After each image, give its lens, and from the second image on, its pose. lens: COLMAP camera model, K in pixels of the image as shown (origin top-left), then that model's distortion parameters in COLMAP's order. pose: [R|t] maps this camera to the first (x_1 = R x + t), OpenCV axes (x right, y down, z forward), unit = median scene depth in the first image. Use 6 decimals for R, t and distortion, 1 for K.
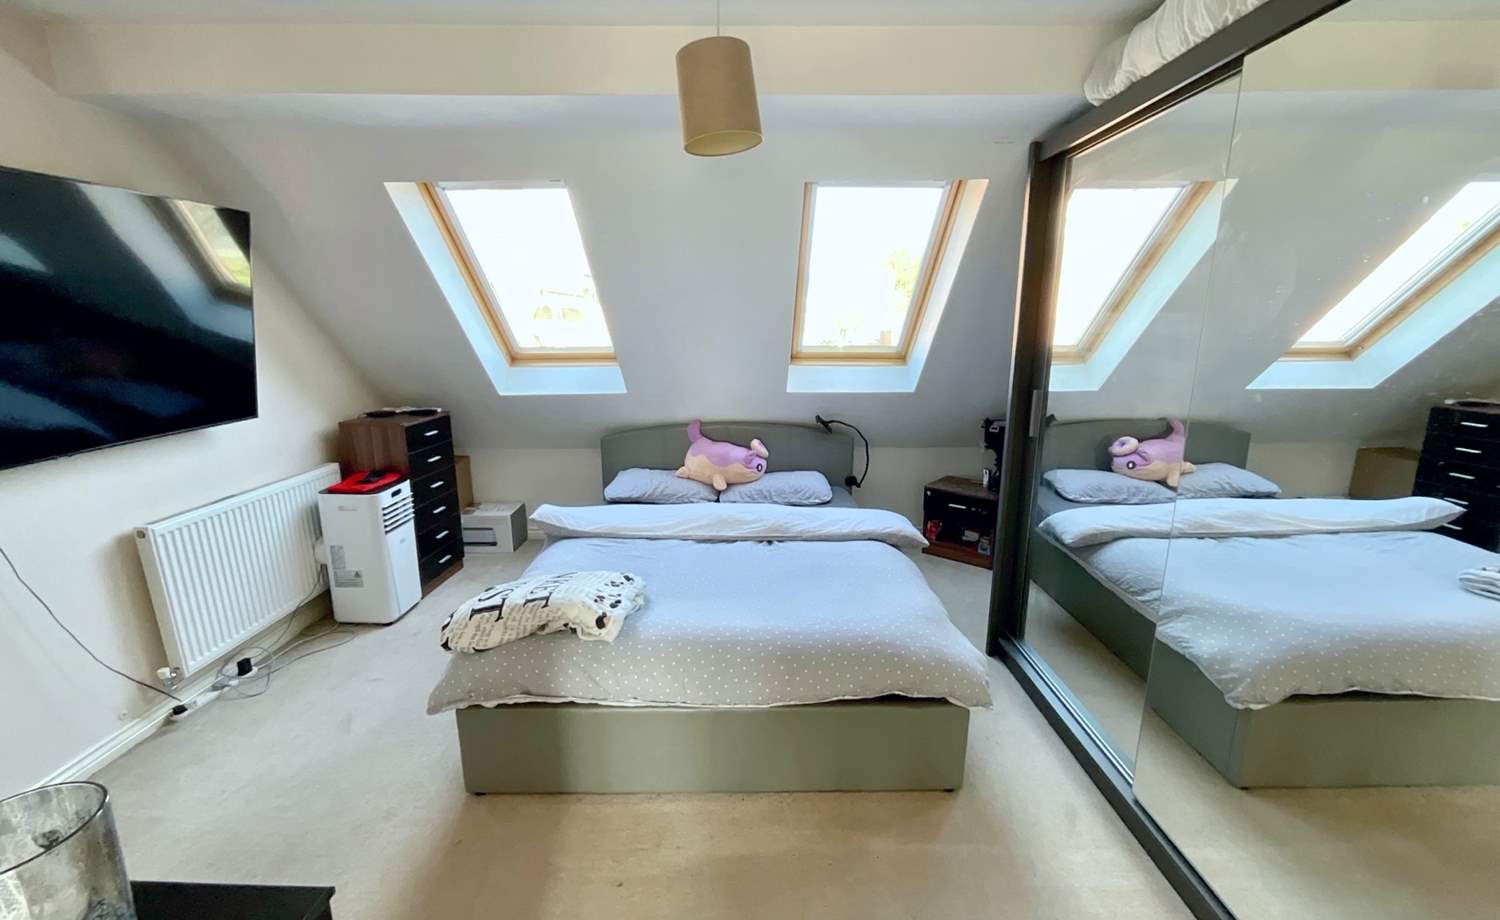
lens RADIAL K [[609.3, 0, 750.0], [0, 609.3, 460.0], [0, 0, 1]] dist [-0.000490, 0.001183]
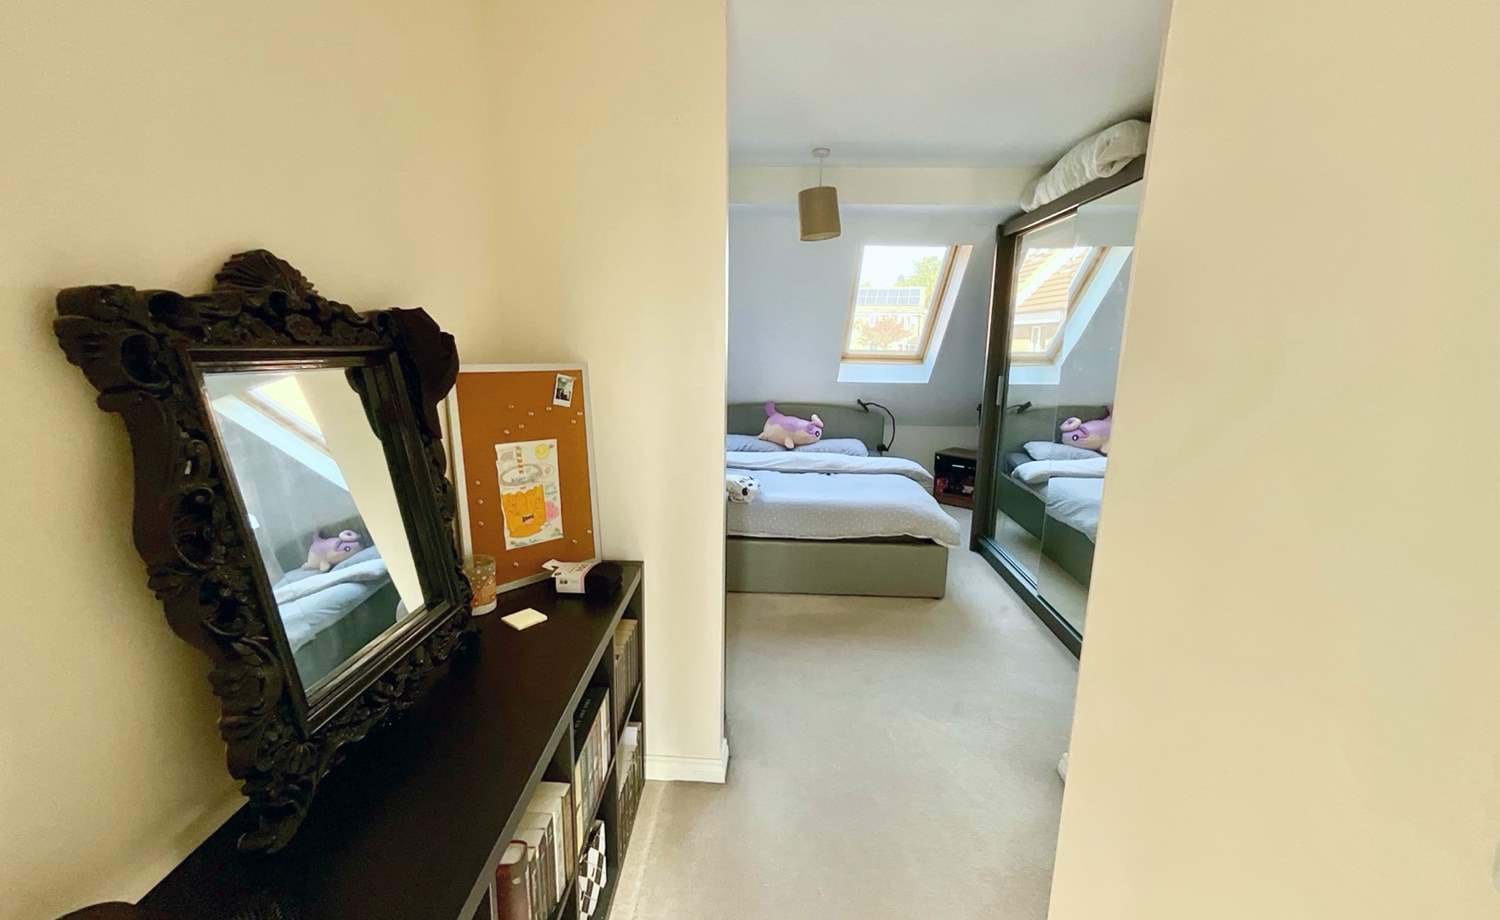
lens RADIAL K [[609.3, 0, 750.0], [0, 609.3, 460.0], [0, 0, 1]] dist [-0.000490, 0.001183]
pose [[0.998717, 0.025777, -0.043589, -0.098711], [-0.026672, 0.999442, -0.020087, 0.134710], [0.043047, 0.021224, 0.998848, -0.542095]]
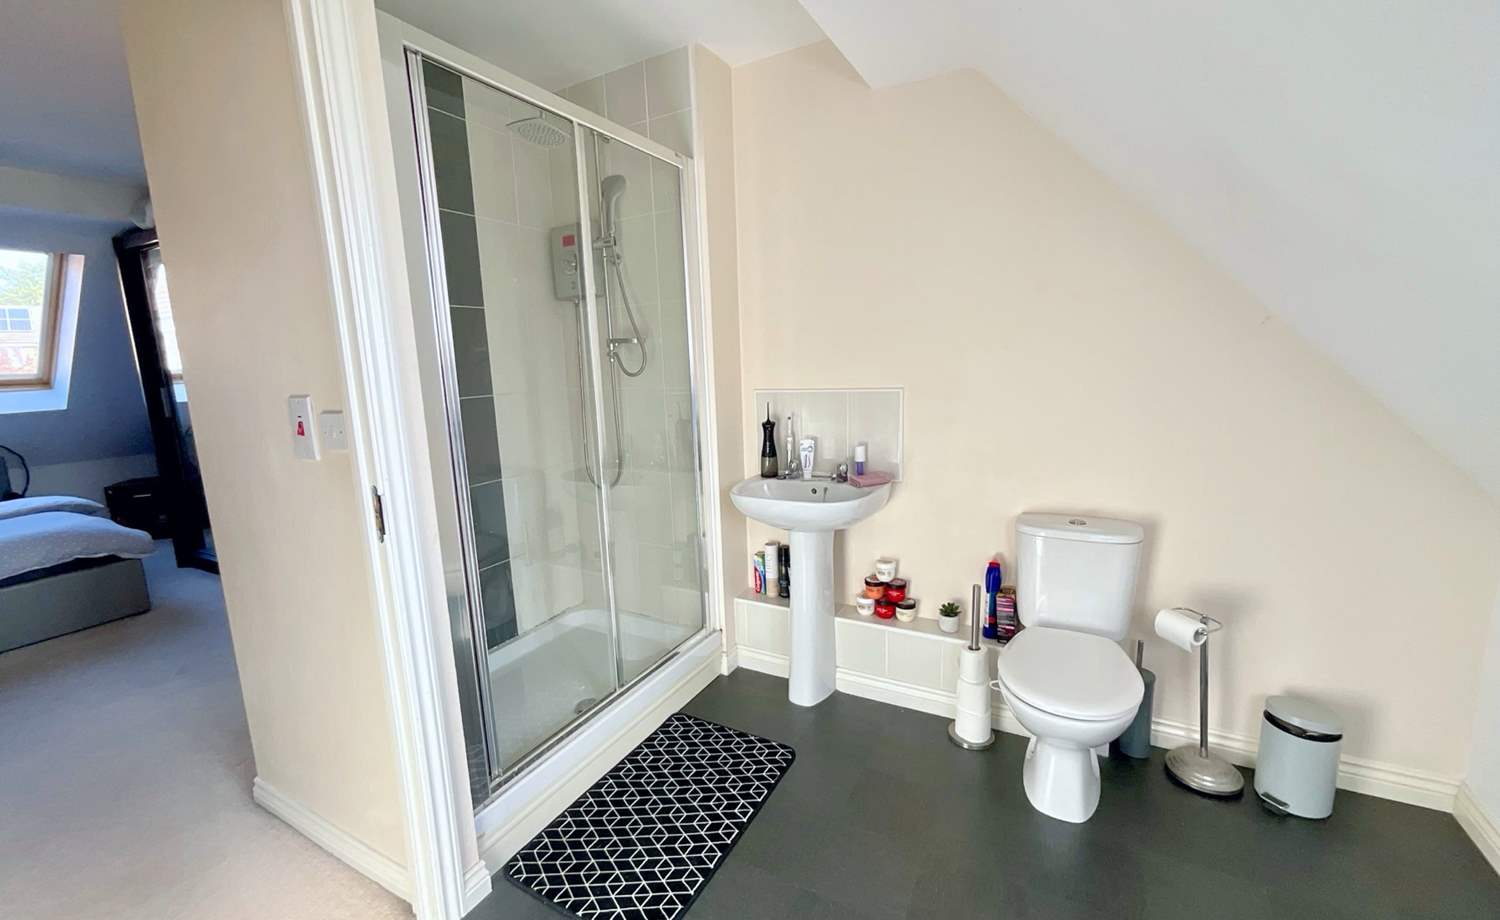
lens RADIAL K [[608.4, 0, 750.0], [0, 608.4, 460.0], [0, 0, 1]] dist [-0.006817, 0.000016]
pose [[0.477541, -0.154954, 0.864838, -0.174089], [0.221743, 0.973717, 0.052022, 0.287745], [-0.850168, 0.166929, 0.499349, -0.944968]]
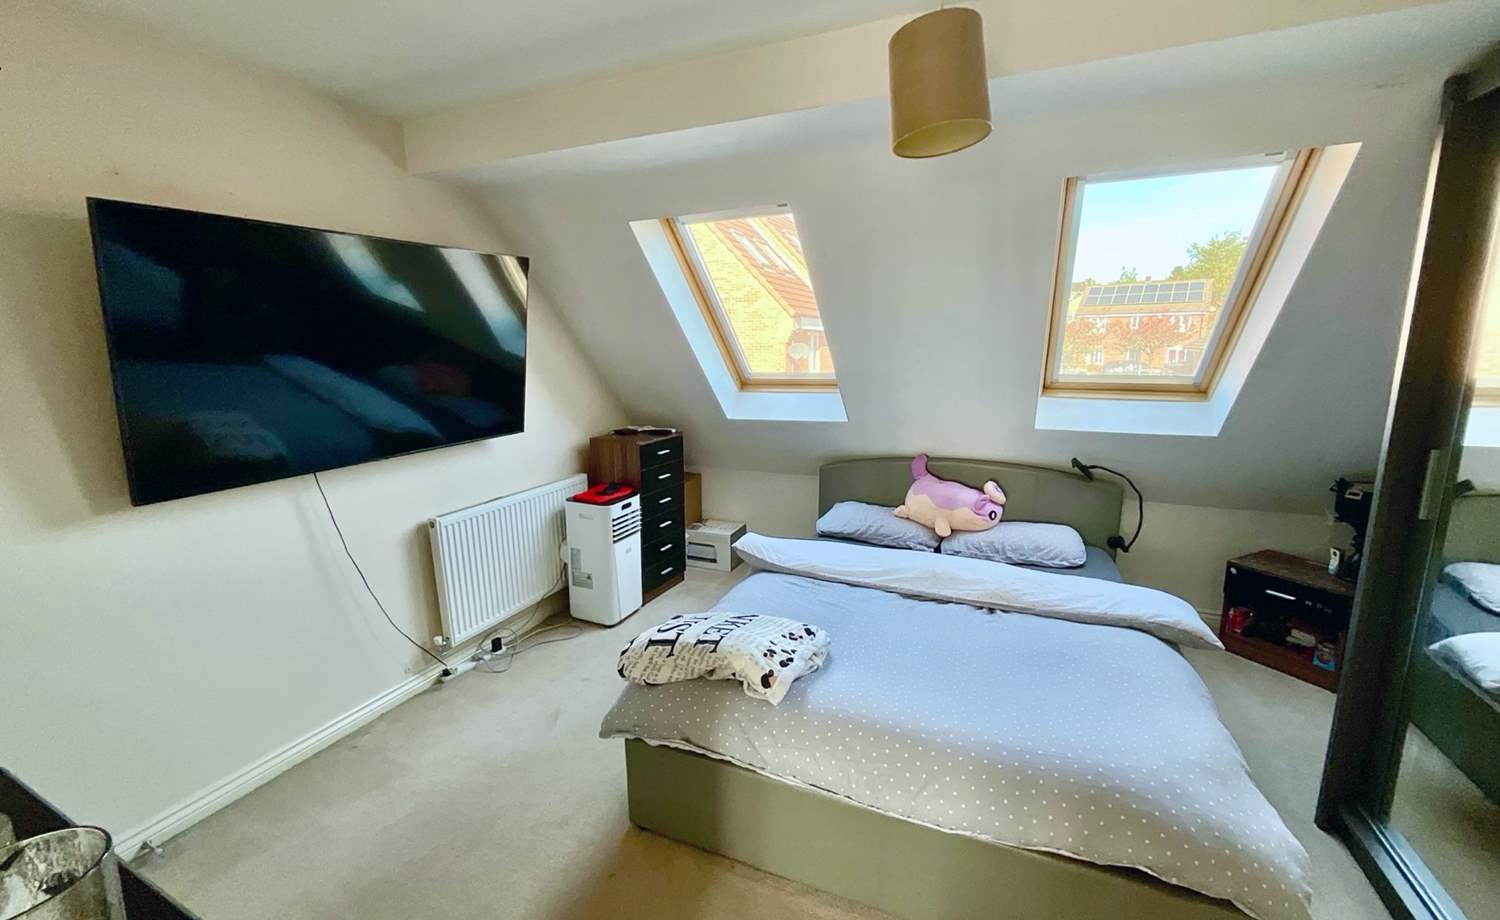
lens RADIAL K [[609.3, 0, 750.0], [0, 609.3, 460.0], [0, 0, 1]] dist [-0.000490, 0.001183]
pose [[0.916982, 0.067339, -0.393204, 0.043433], [-0.080592, 0.996598, -0.017272, -0.028304], [0.390703, 0.047528, 0.919289, 0.092662]]
